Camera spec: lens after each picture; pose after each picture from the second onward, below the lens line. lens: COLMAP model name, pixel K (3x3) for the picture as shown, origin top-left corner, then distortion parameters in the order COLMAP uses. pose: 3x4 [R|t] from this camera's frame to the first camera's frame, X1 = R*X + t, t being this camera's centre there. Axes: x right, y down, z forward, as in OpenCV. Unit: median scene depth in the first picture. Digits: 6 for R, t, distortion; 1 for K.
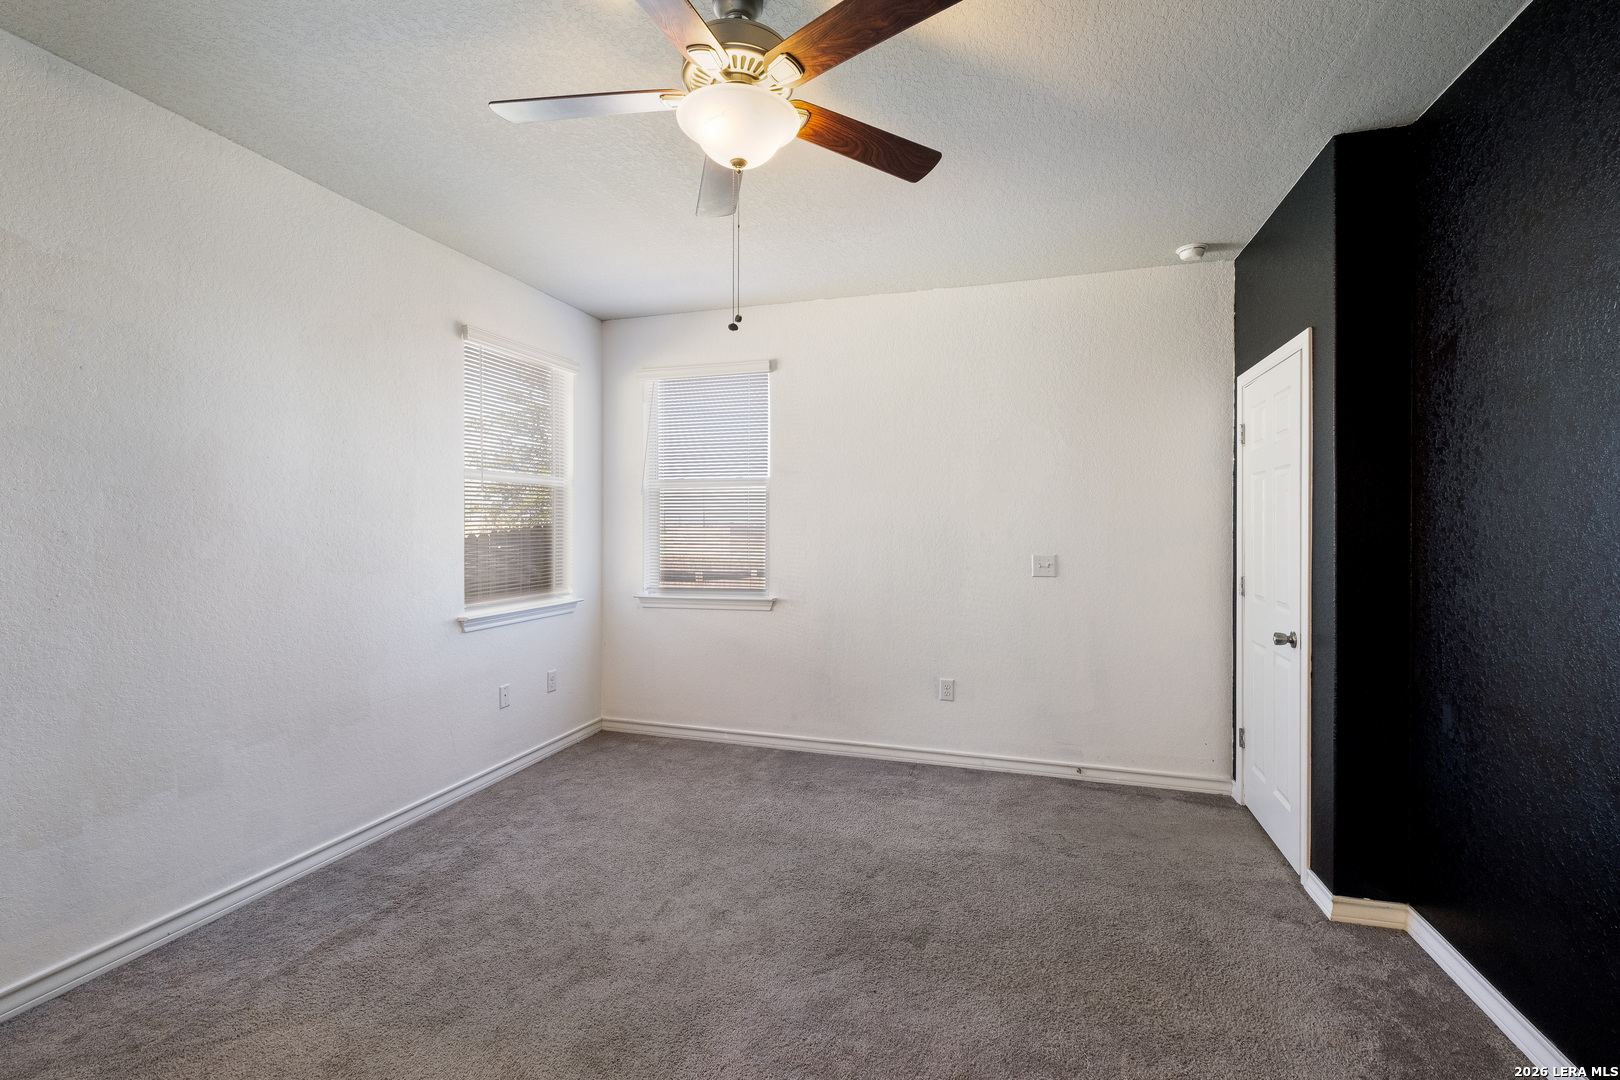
lens RADIAL K [[692.4, 0, 808.8], [0, 692.4, 529.8], [0, 0, 1]] dist [0.000471, -0.000075]
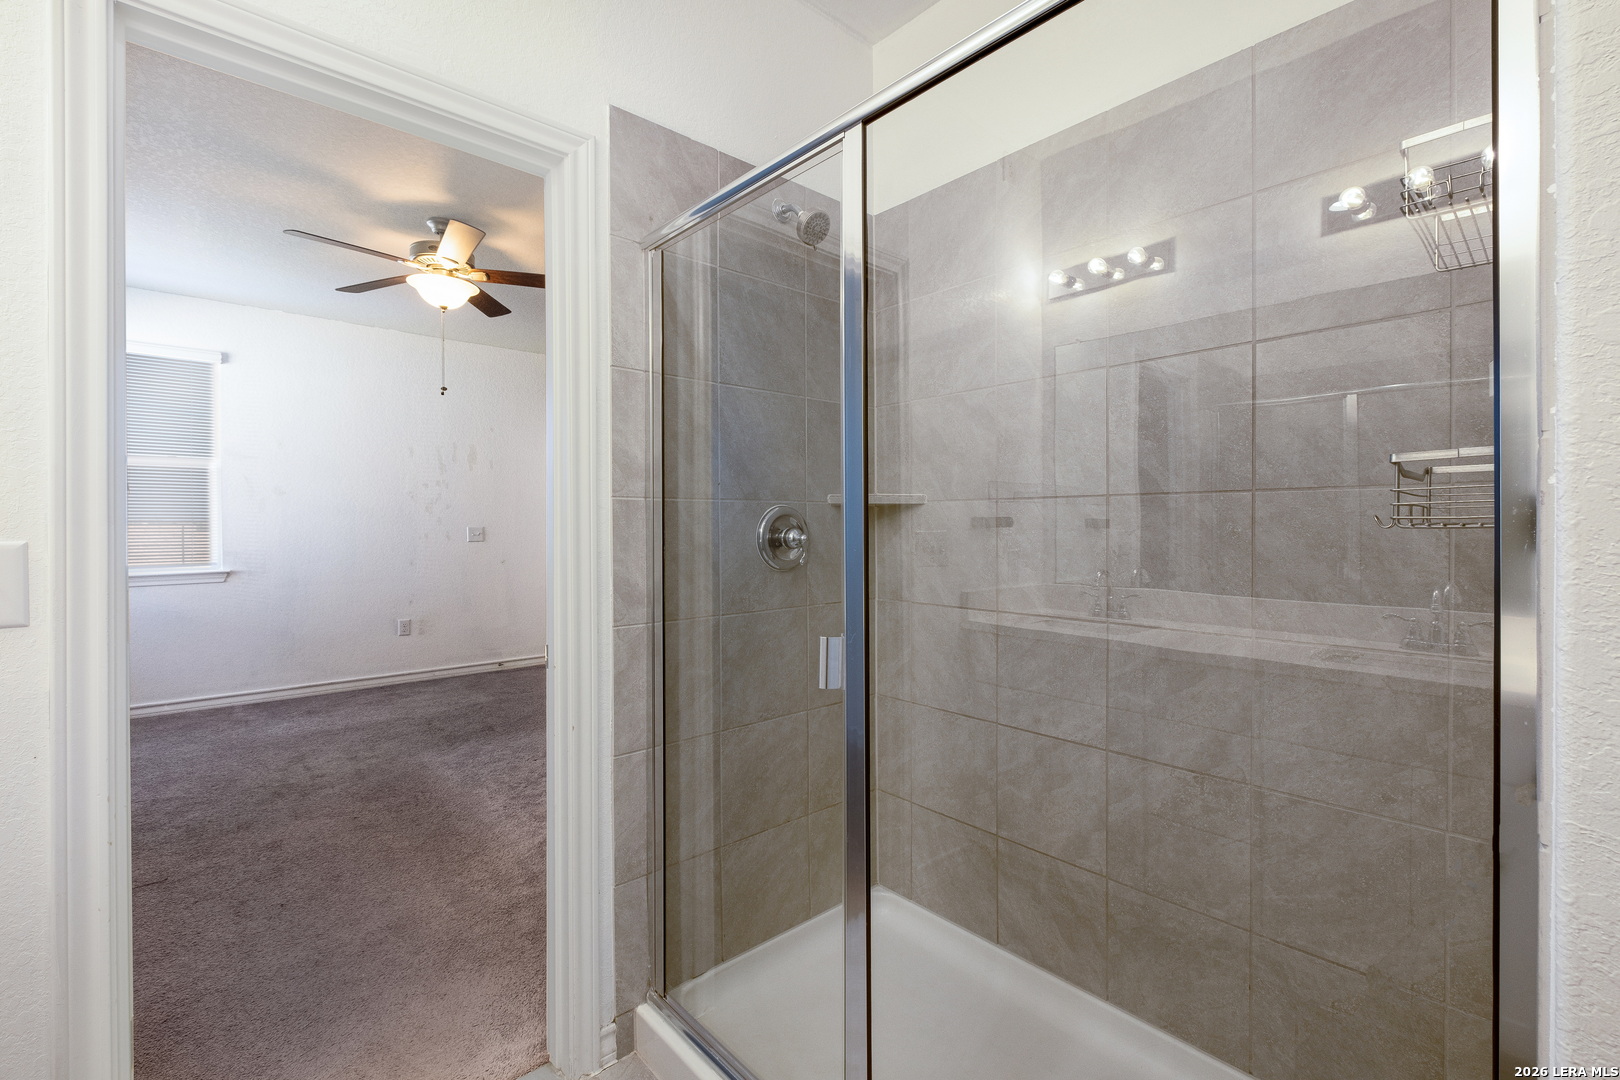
lens RADIAL K [[705.5, 0, 809.3], [0, 705.5, 532.6], [0, 0, 1]] dist [-0.000874, -0.000786]
pose [[0.513121, -0.010226, 0.858255, -0.872251], [0.004154, 0.999947, 0.009431, 0.052198], [-0.858306, -0.001274, 0.513136, -0.593281]]
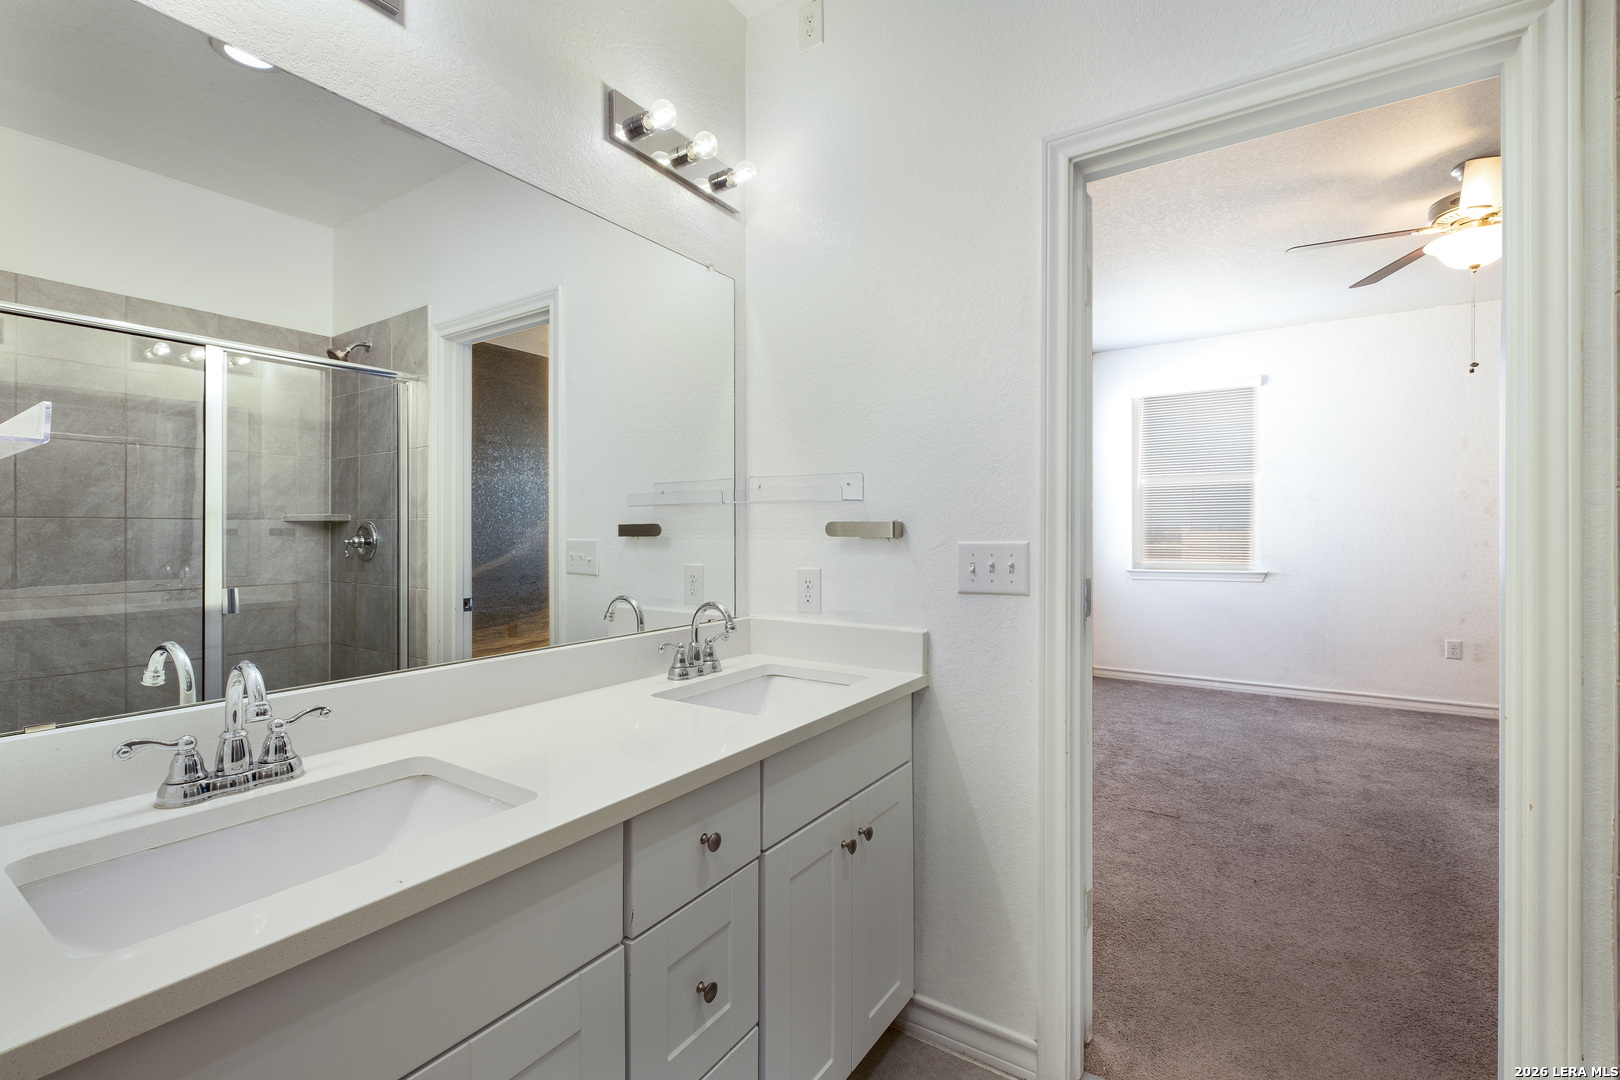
lens RADIAL K [[705.5, 0, 809.3], [0, 705.5, 532.6], [0, 0, 1]] dist [-0.000874, -0.000786]
pose [[0.960632, -0.003530, -0.277801, -0.771716], [0.002719, 0.999991, -0.003304, 0.053124], [0.277810, 0.002419, 0.960633, -0.662103]]
